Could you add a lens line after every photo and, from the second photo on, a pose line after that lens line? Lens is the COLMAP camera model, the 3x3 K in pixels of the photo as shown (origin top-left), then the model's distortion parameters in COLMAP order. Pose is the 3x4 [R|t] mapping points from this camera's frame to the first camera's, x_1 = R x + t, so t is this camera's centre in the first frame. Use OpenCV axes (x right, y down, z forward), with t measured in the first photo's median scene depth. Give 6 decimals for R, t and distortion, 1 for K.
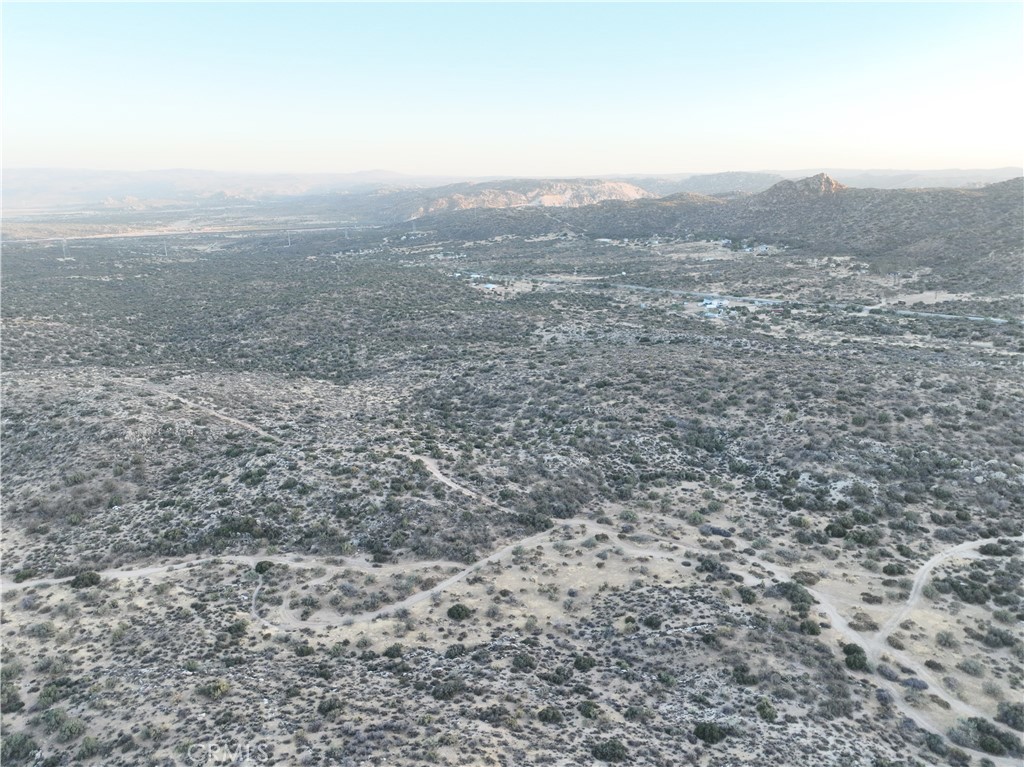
lens RADIAL K [[719.0, 0, 515.0], [0, 719.0, 388.3], [0, 0, 1]] dist [-0.002658, 0.019016]
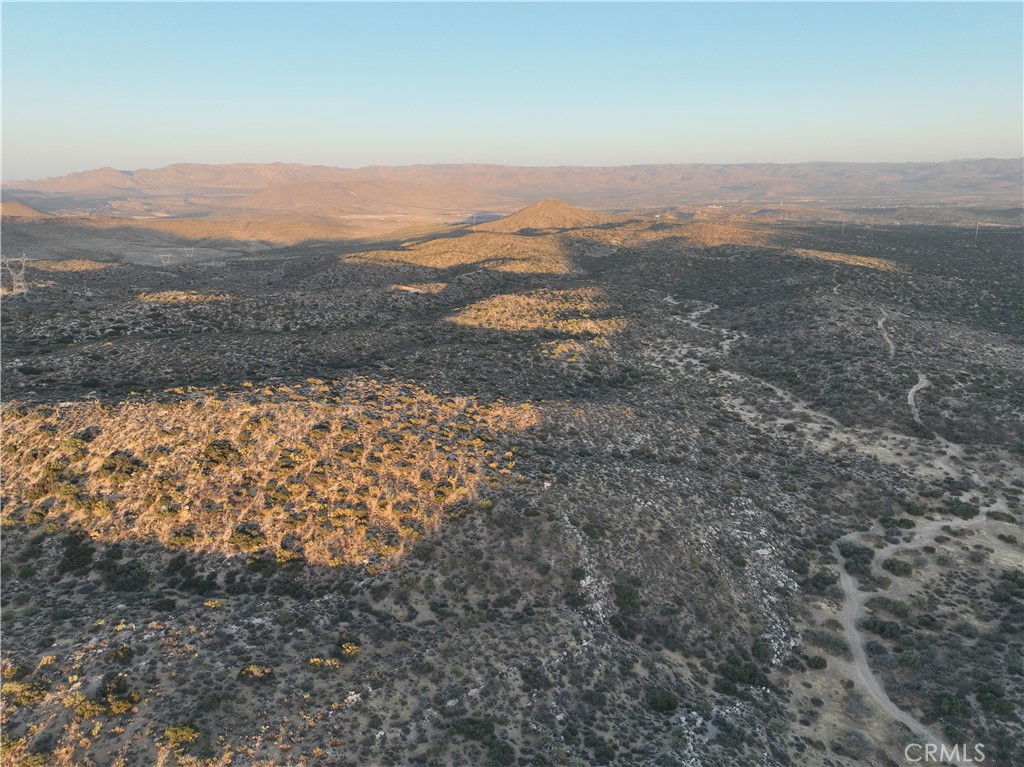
lens RADIAL K [[719.0, 0, 512.1], [0, 719.0, 381.4], [0, 0, 1]] dist [-0.002658, 0.019016]
pose [[0.220262, 0.272538, -0.936594, 0.195373], [-0.264775, 0.940830, 0.211503, 0.004358], [0.938818, 0.201401, 0.279390, -0.012527]]
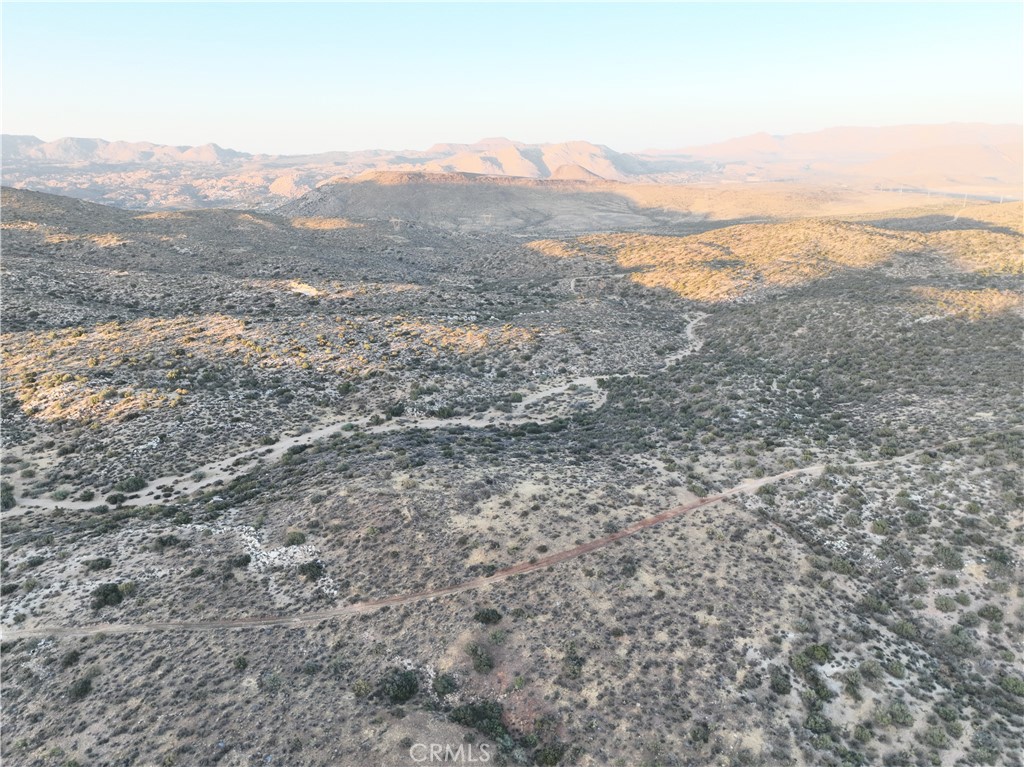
lens RADIAL K [[719.0, 0, 514.8], [0, 719.0, 387.6], [0, 0, 1]] dist [-0.002658, 0.019016]
pose [[-0.601256, 0.266309, -0.753373, -0.100929], [-0.204963, 0.859884, 0.467536, -0.093602], [0.772322, 0.435522, -0.462427, 0.362525]]
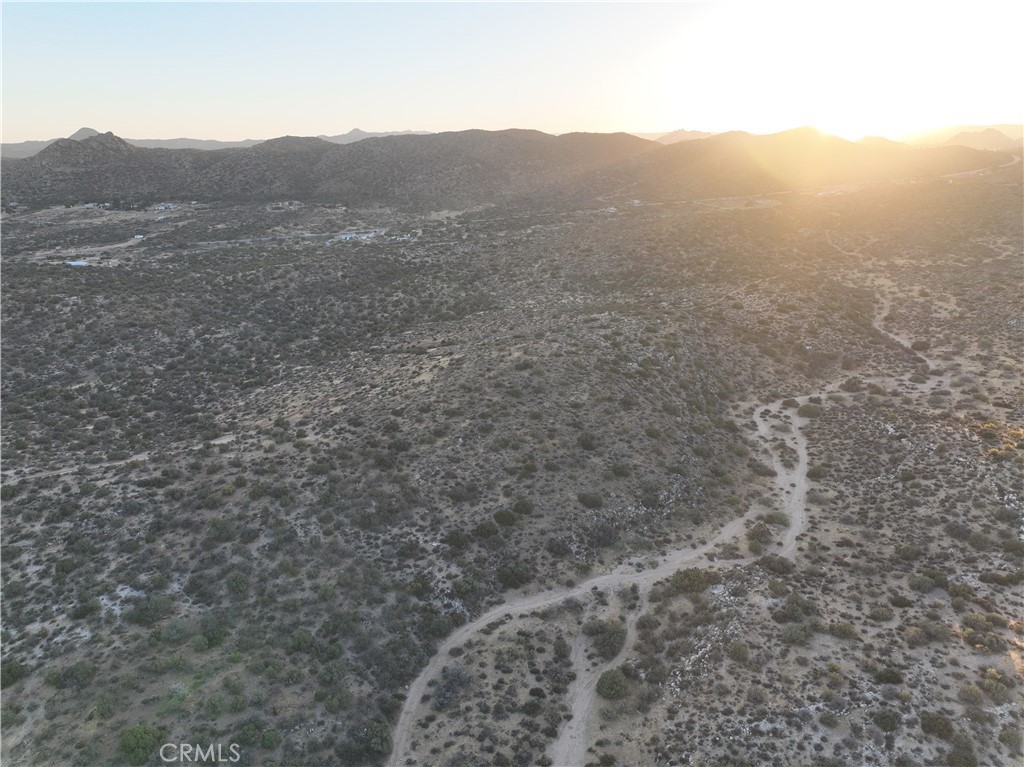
lens RADIAL K [[719.0, 0, 513.6], [0, 719.0, 381.9], [0, 0, 1]] dist [-0.002658, 0.019016]
pose [[0.297959, -0.289921, 0.909487, -0.382761], [0.273421, 0.938763, 0.209677, -0.037191], [-0.914583, 0.186197, 0.358984, 0.211843]]
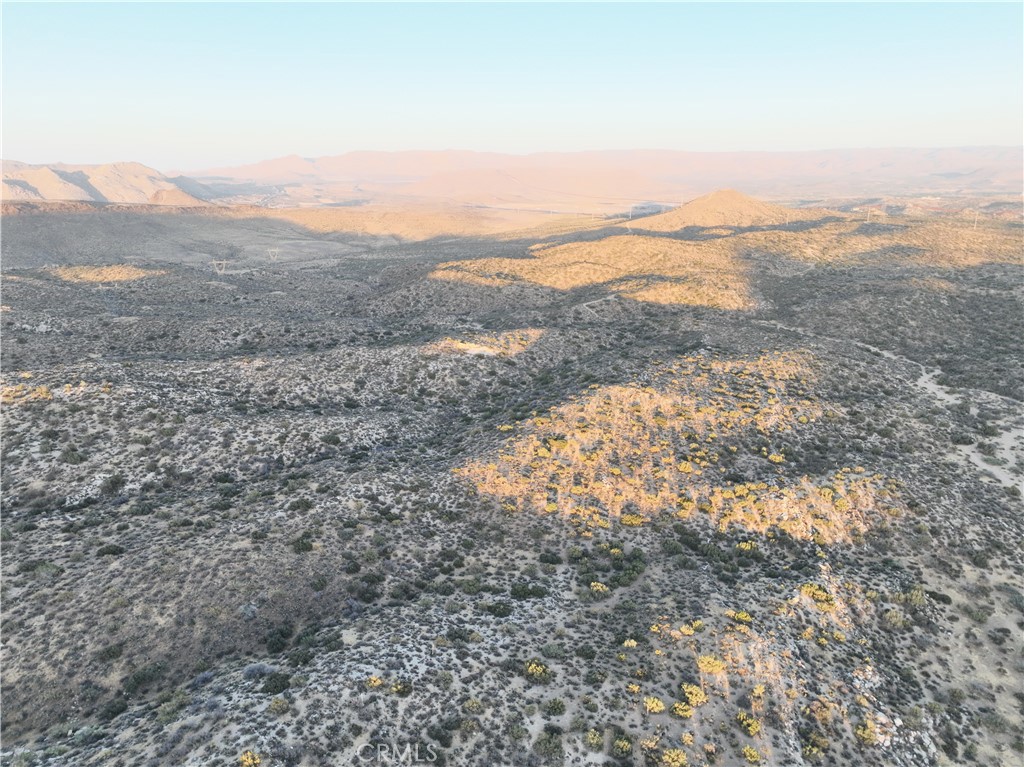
lens RADIAL K [[719.0, 0, 513.7], [0, 719.0, 387.2], [0, 0, 1]] dist [-0.002658, 0.019016]
pose [[-0.004249, 0.302711, -0.953073, -0.028157], [-0.268628, 0.917704, 0.292675, -0.011891], [0.963235, 0.257266, 0.077417, 0.051076]]
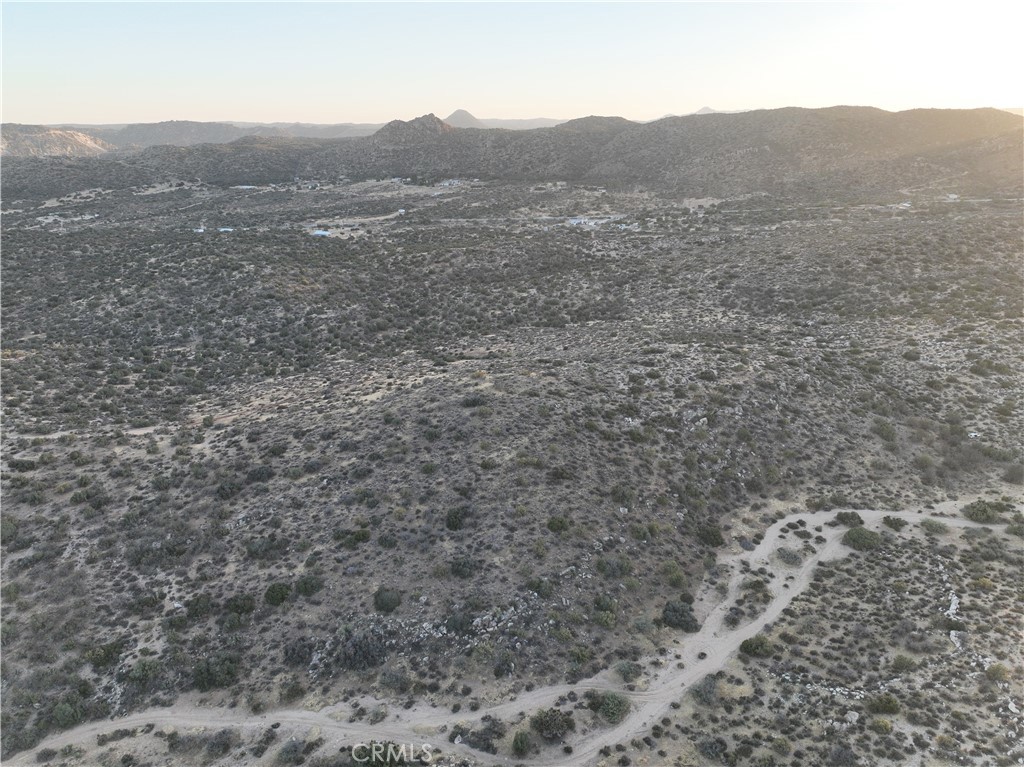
lens RADIAL K [[719.0, 0, 514.5], [0, 719.0, 382.7], [0, 0, 1]] dist [-0.002658, 0.019016]
pose [[0.693922, -0.235312, 0.680515, -0.304749], [0.202345, 0.970736, 0.129335, -0.022651], [-0.691034, 0.047951, 0.721230, 0.156616]]
